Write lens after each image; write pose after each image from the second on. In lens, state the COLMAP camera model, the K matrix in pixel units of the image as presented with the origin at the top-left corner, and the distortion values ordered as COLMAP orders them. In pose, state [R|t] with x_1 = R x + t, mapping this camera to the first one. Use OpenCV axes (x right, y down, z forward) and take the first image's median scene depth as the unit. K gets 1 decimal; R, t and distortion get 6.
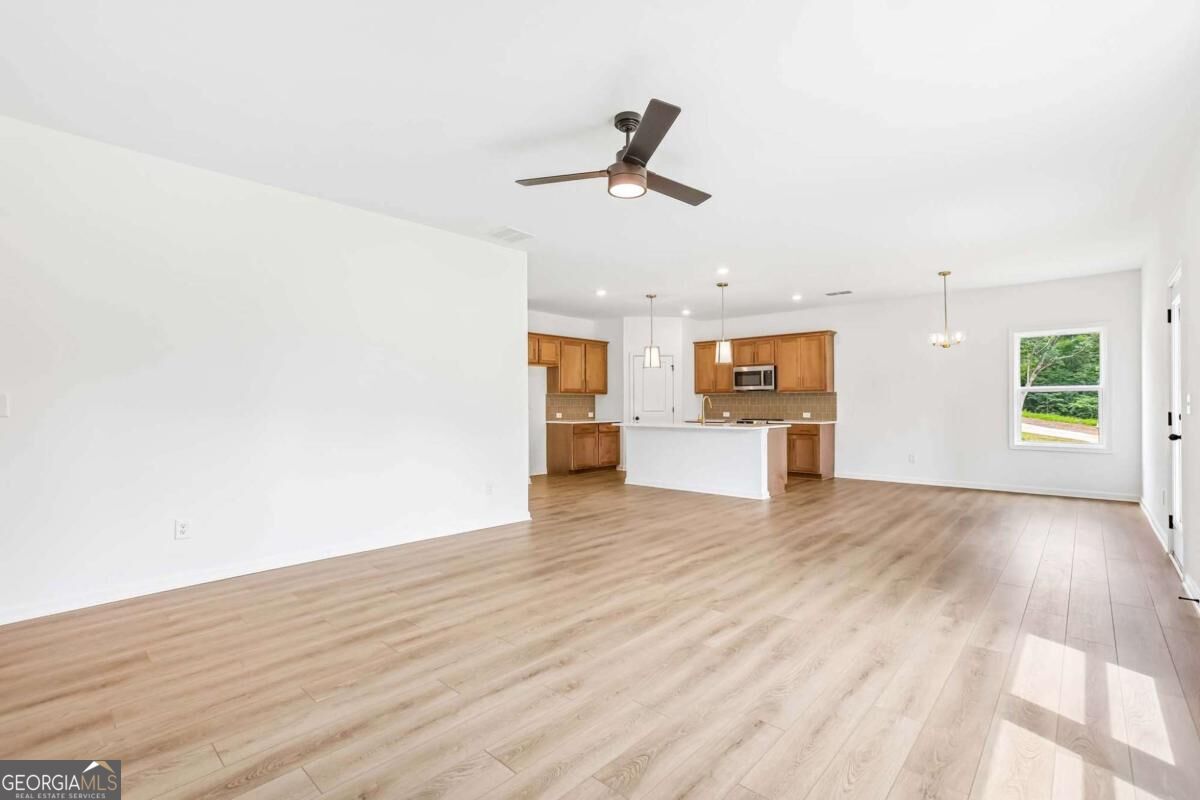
lens RADIAL K [[538.1, 0, 595.5], [0, 538.1, 398.6], [0, 0, 1]] dist [-0.047934, 0.000237]
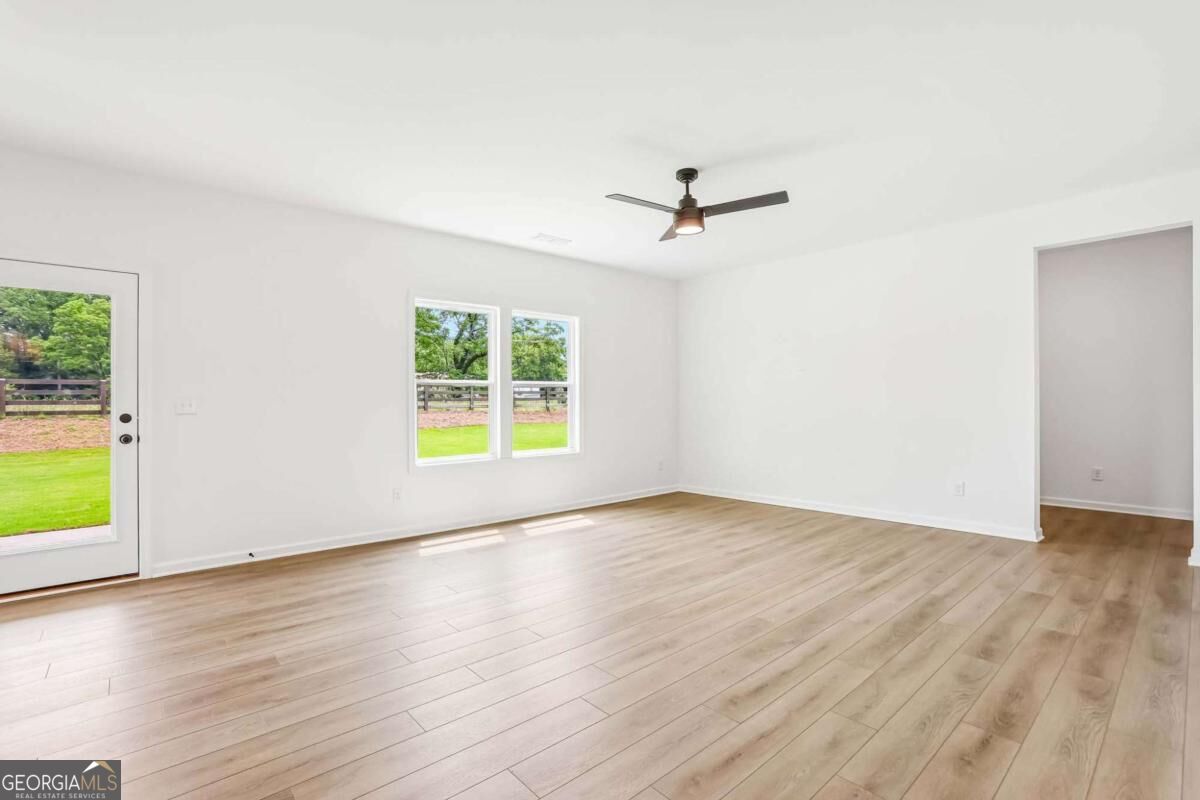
lens RADIAL K [[548.6, 0, 602.2], [0, 548.6, 391.4], [0, 0, 1]] dist [-0.073228, 0.022160]
pose [[-0.994729, 0.010854, 0.101958, 0.114702], [0.006972, 0.999240, -0.038350, 0.031405], [-0.102297, -0.037437, -0.994049, 1.925600]]
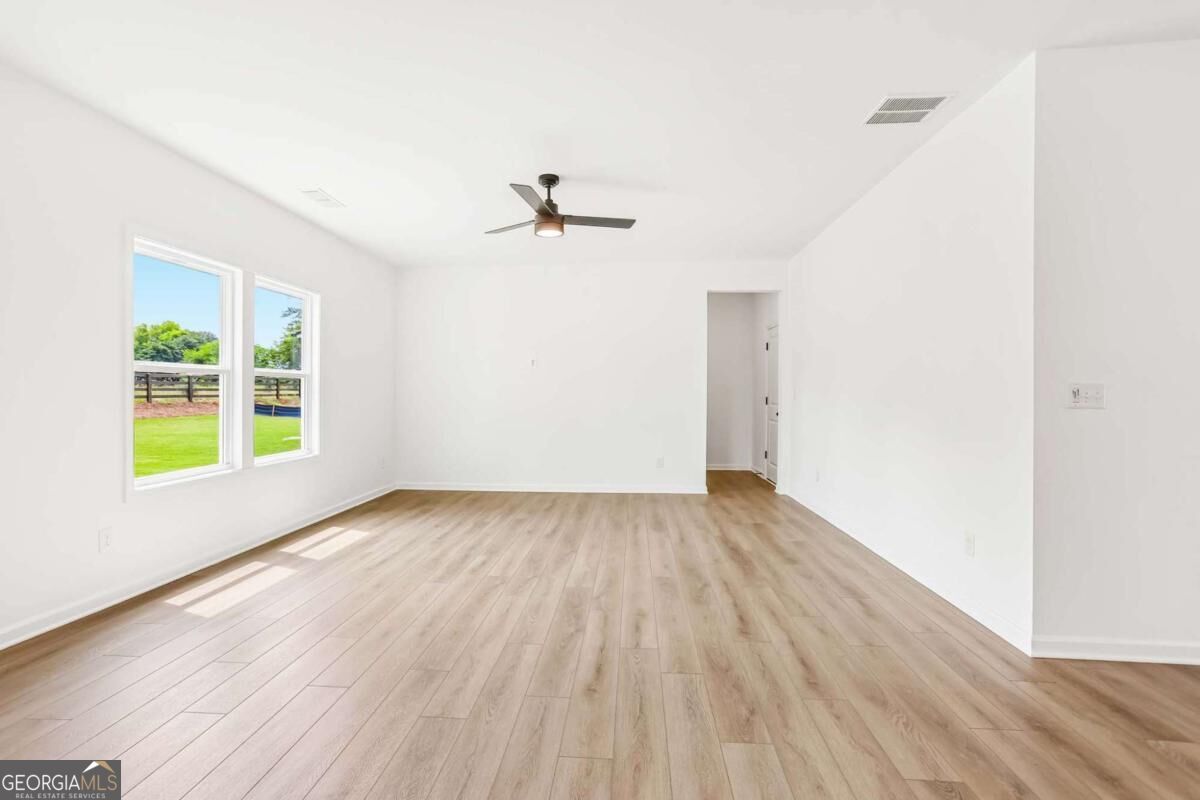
lens RADIAL K [[538.1, 0, 595.5], [0, 538.1, 398.6], [0, 0, 1]] dist [-0.047934, 0.000237]
pose [[-0.776772, 0.005530, -0.629757, 0.678403], [0.010703, 0.999933, -0.004421, 0.021438], [0.629691, -0.010174, -0.776779, 1.767040]]
